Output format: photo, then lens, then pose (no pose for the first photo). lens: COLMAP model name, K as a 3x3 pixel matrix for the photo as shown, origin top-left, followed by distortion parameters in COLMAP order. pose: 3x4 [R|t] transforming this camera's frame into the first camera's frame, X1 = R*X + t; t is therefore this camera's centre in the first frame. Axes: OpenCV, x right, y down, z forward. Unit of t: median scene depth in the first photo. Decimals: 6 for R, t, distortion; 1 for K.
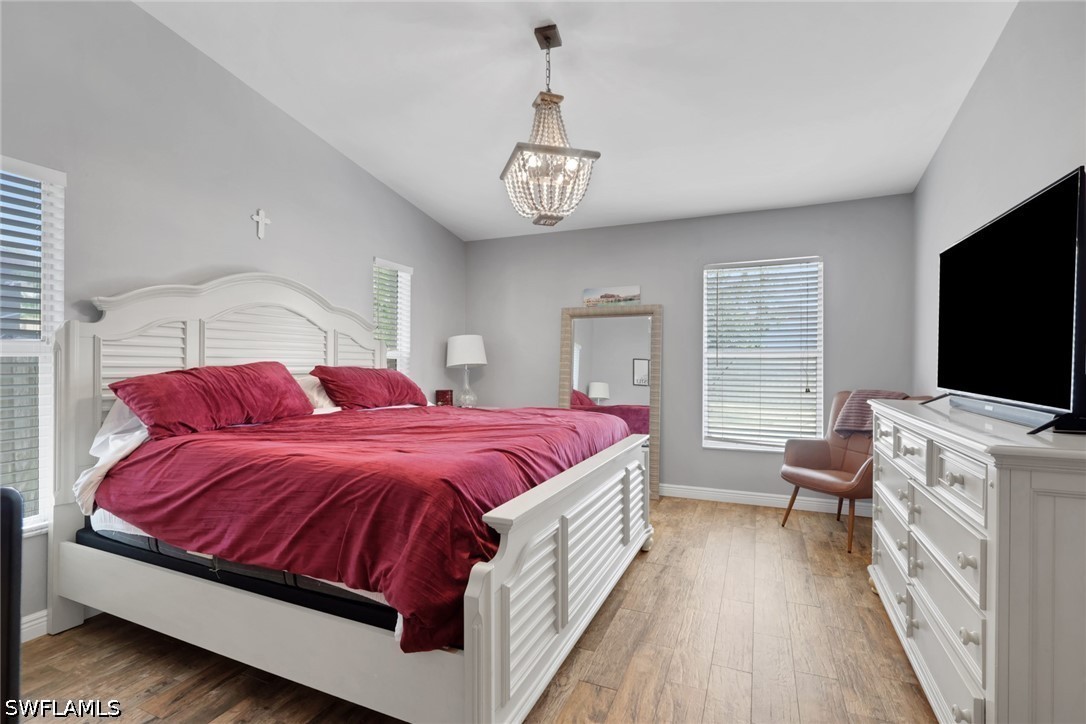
lens RADIAL K [[501.5, 0, 540.9], [0, 501.5, 362.6], [0, 0, 1]] dist [0.000565, 0.000010]
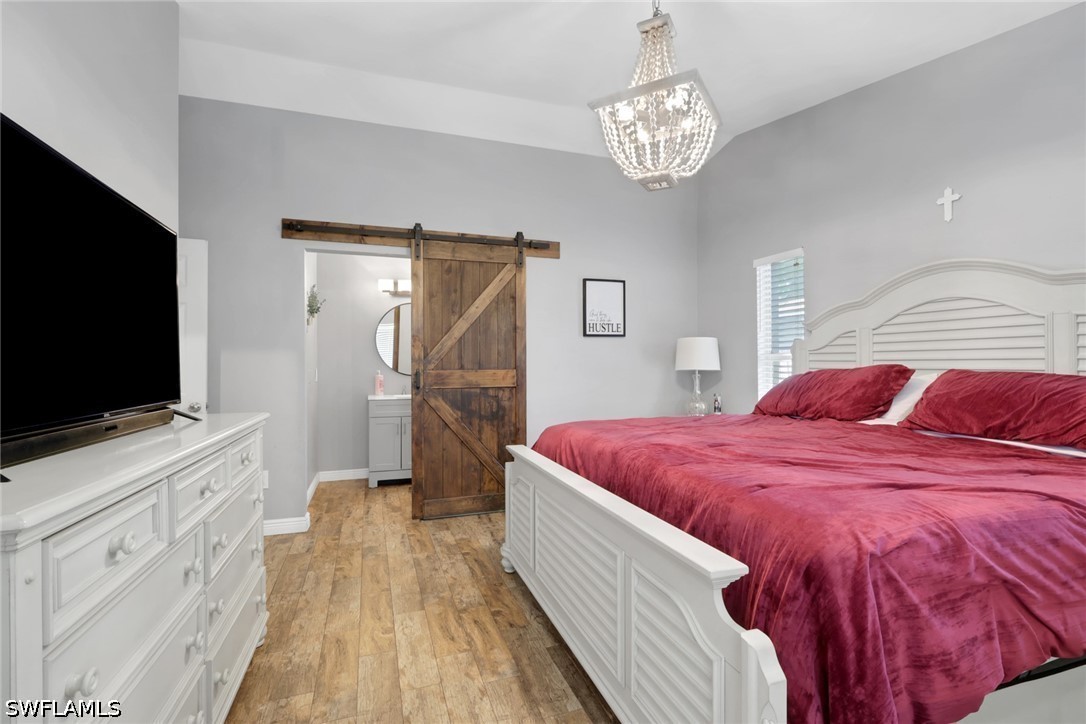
lens RADIAL K [[501.5, 0, 539.9], [0, 501.5, 363.4], [0, 0, 1]] dist [0.000565, 0.000010]
pose [[-0.737994, -0.001797, -0.674804, 0.813916], [-0.001482, 0.999998, -0.001042, -0.003057], [0.674805, 0.000231, -0.737996, 1.761555]]
